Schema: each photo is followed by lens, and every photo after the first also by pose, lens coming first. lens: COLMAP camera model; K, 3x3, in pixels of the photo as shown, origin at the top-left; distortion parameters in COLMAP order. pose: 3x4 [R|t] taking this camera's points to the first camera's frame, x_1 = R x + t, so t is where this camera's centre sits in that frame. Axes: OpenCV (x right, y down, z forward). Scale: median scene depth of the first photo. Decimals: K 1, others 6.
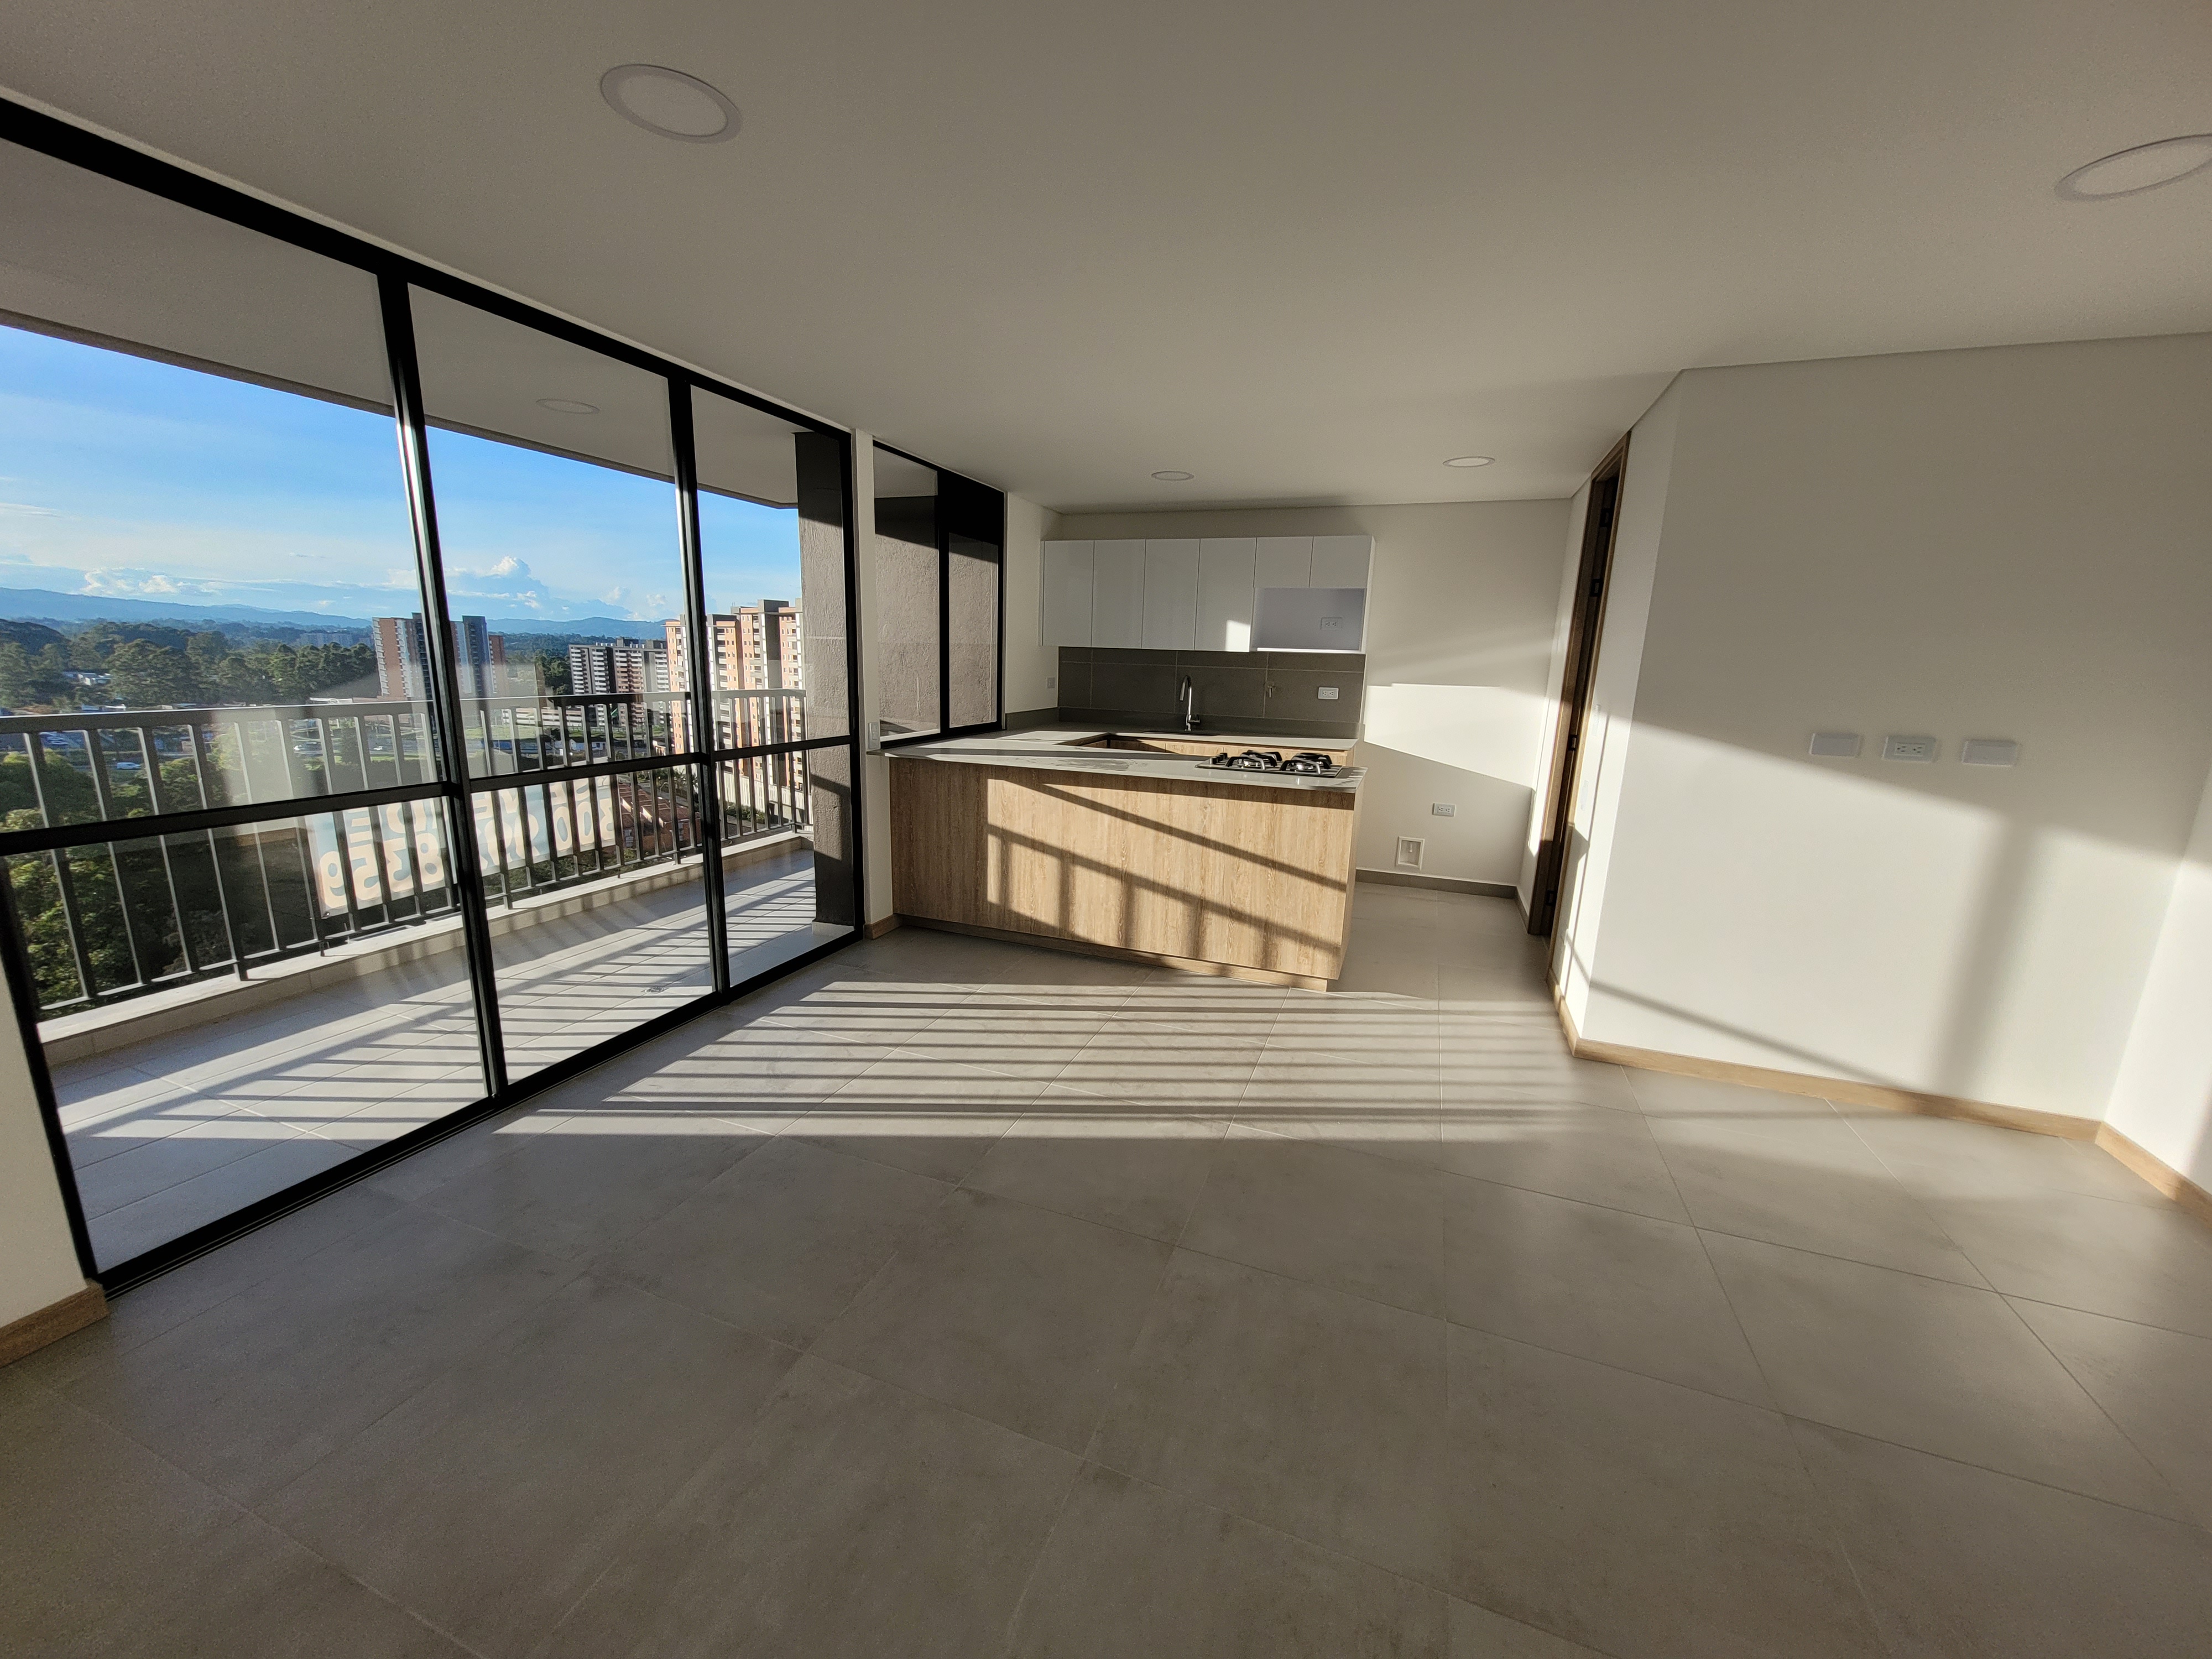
lens RADIAL K [[852.9, 0, 1107.5], [0, 852.9, 837.1], [0, 0, 1]] dist [-0.002641, -0.000200]
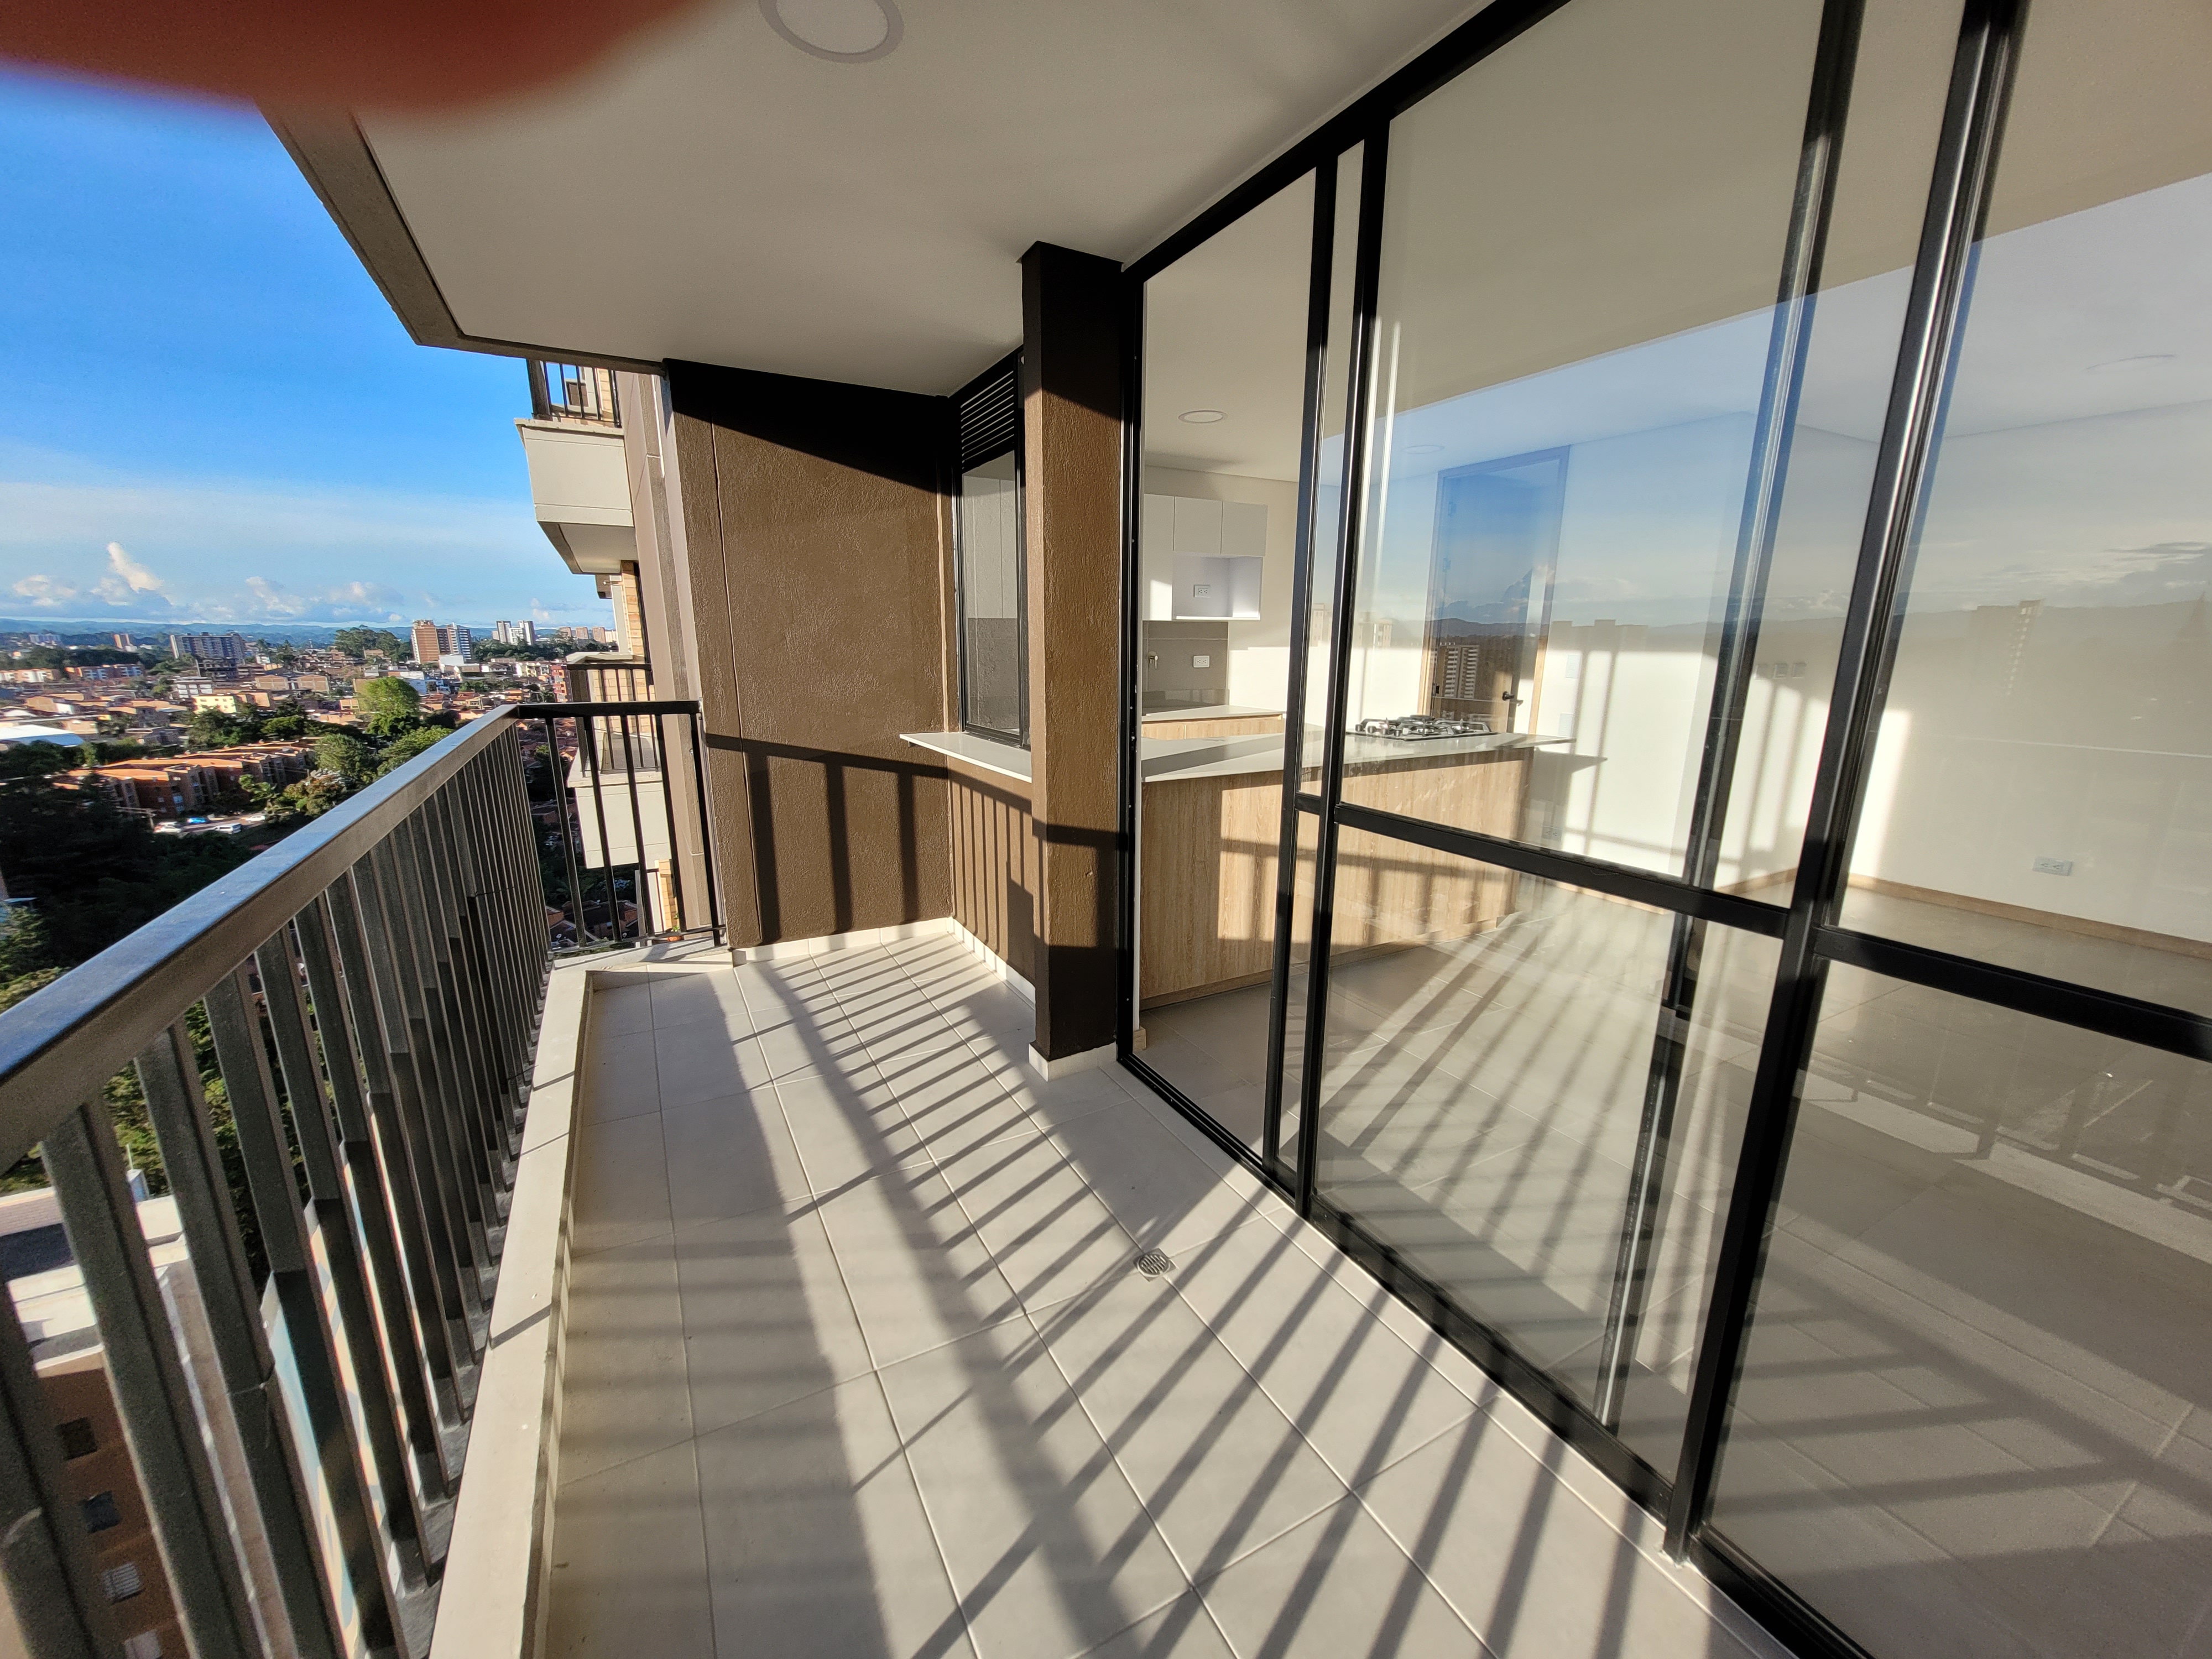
lens RADIAL K [[852.9, 0, 1108.0], [0, 852.9, 834.1], [0, 0, 1]] dist [-0.002641, -0.000200]
pose [[0.645385, -0.189806, 0.739900, -0.764832], [0.165932, 0.980342, 0.106751, -0.125376], [-0.745617, 0.053877, 0.664193, 0.560624]]
